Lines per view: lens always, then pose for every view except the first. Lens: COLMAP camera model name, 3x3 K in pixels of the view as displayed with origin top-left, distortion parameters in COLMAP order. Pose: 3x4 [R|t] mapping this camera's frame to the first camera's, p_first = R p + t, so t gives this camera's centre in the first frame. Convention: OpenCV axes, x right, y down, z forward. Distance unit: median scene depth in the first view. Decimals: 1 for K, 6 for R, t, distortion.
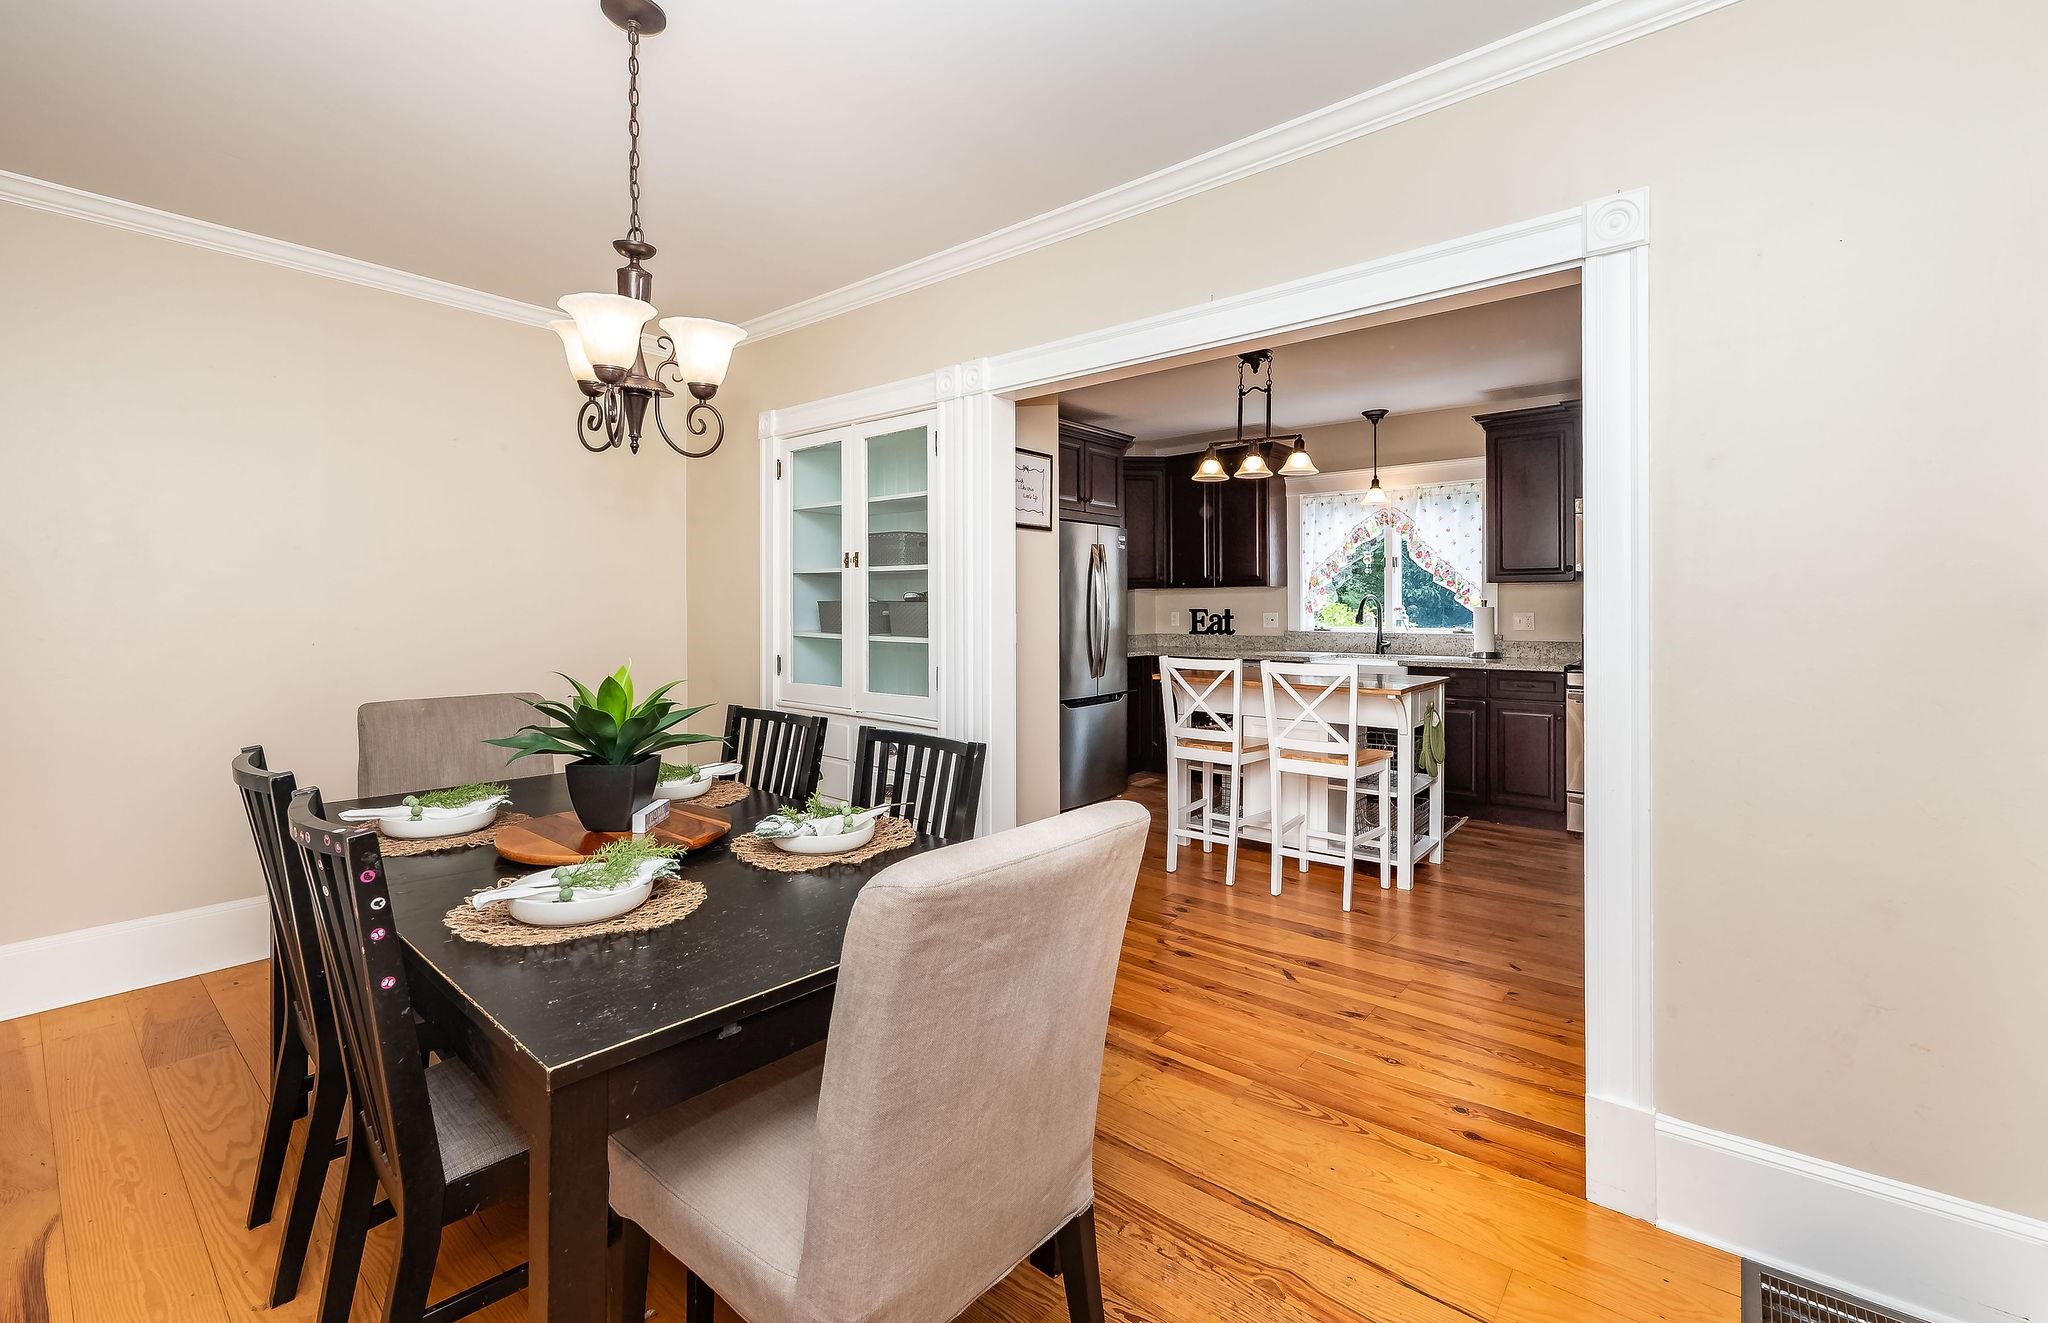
lens RADIAL K [[850.7, 0, 1058.7], [0, 850.7, 610.5], [0, 0, 1]] dist [0.014859, -0.000318]
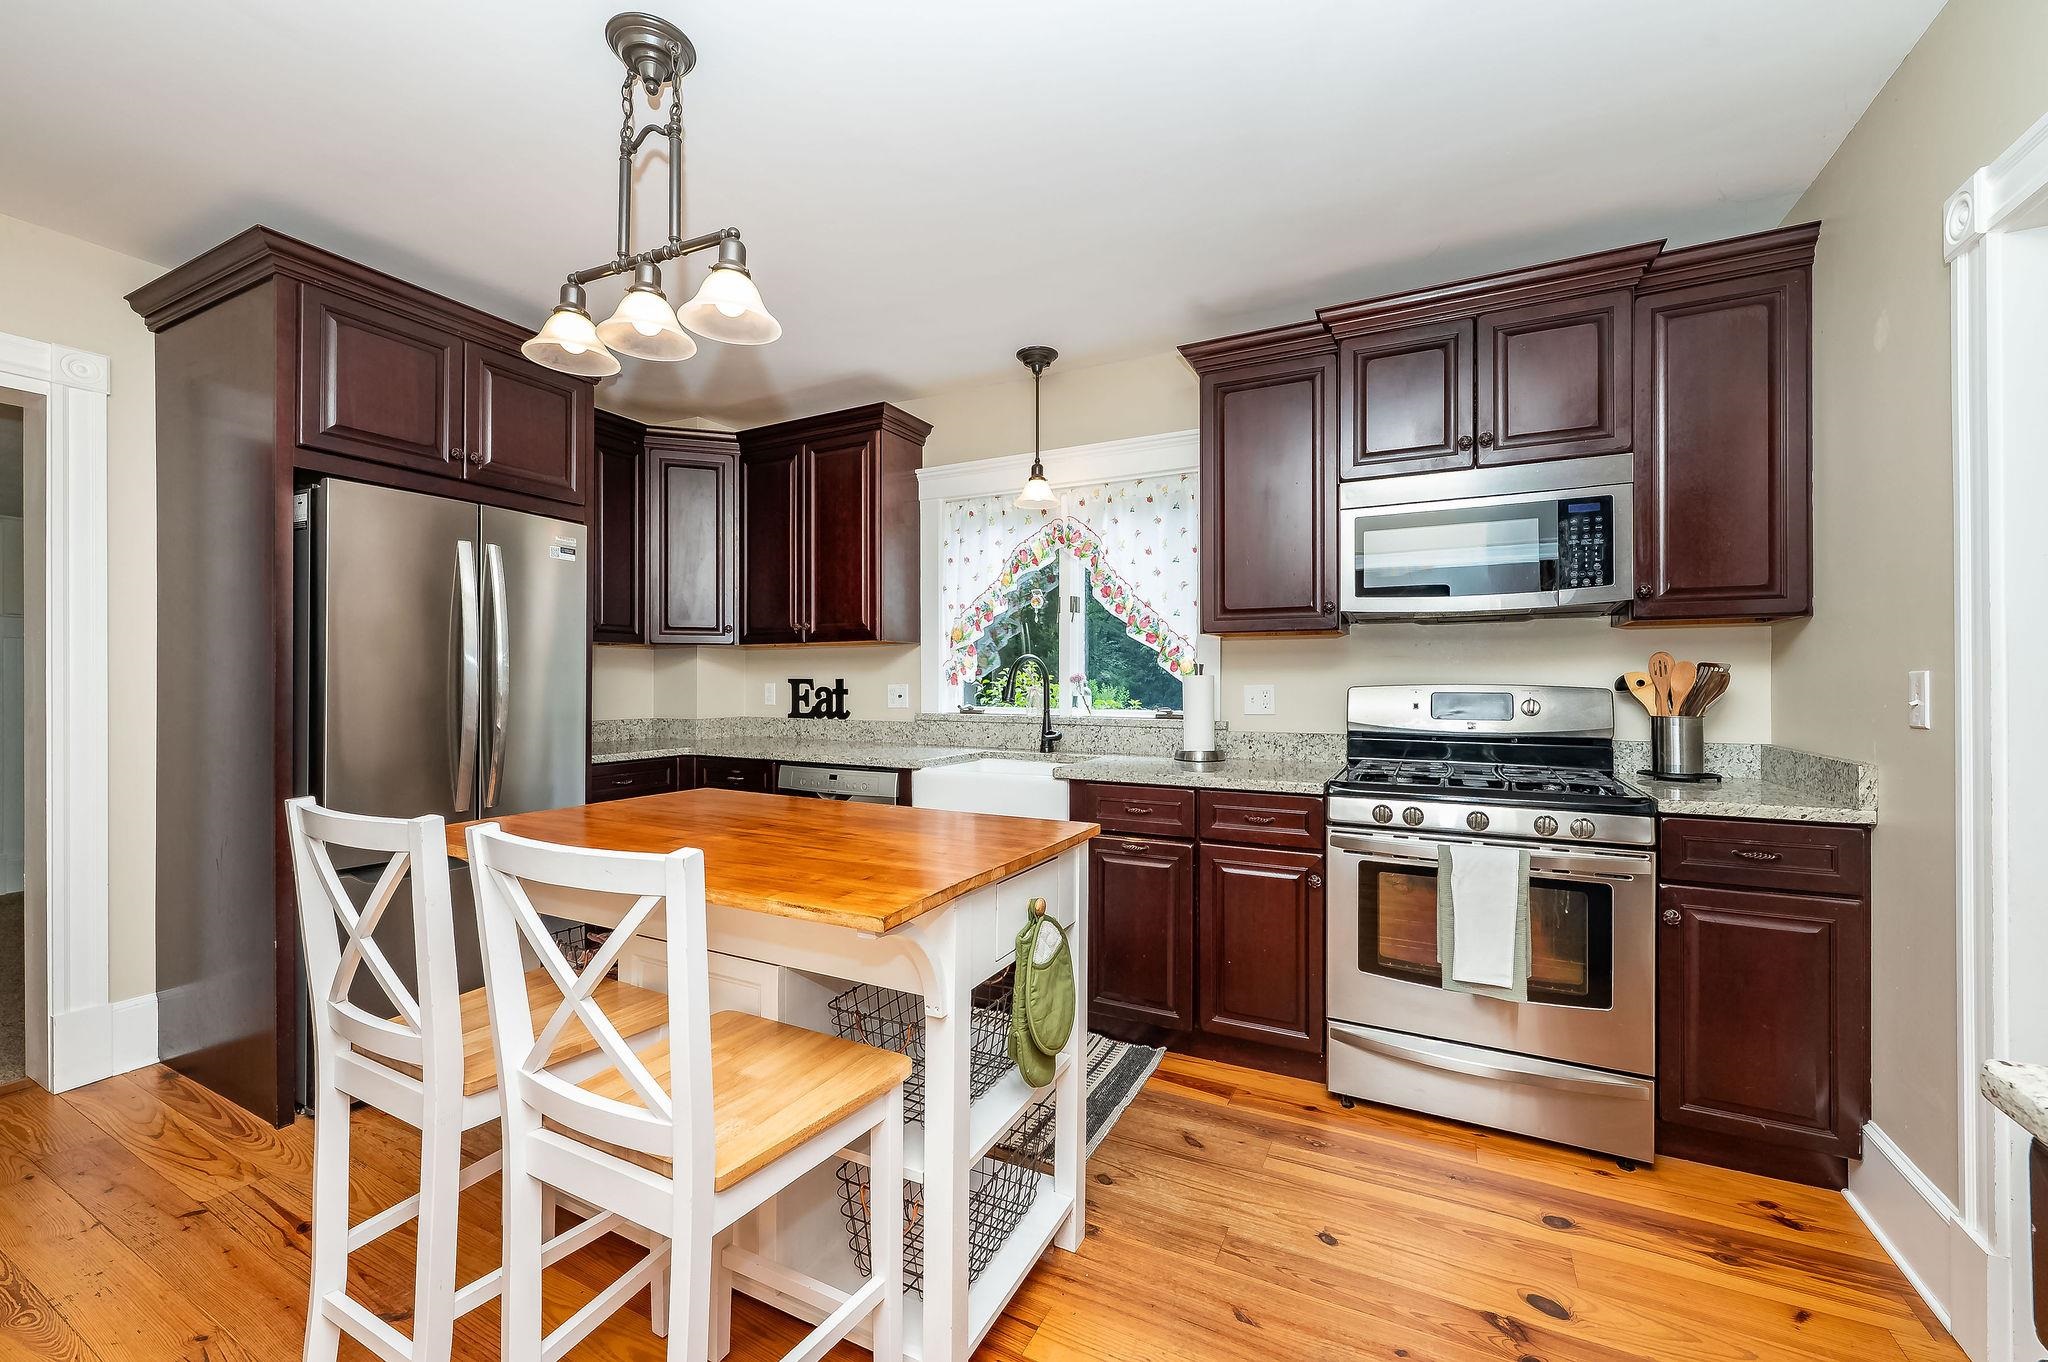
lens RADIAL K [[816.3, 0, 1024.3], [0, 816.3, 678.0], [0, 0, 1]] dist [0.000889, 0.000265]
pose [[0.978668, 0.007527, 0.205308, 0.236097], [-0.005444, 0.999928, -0.010704, 0.003957], [-0.205374, 0.009358, 0.978639, 0.420305]]
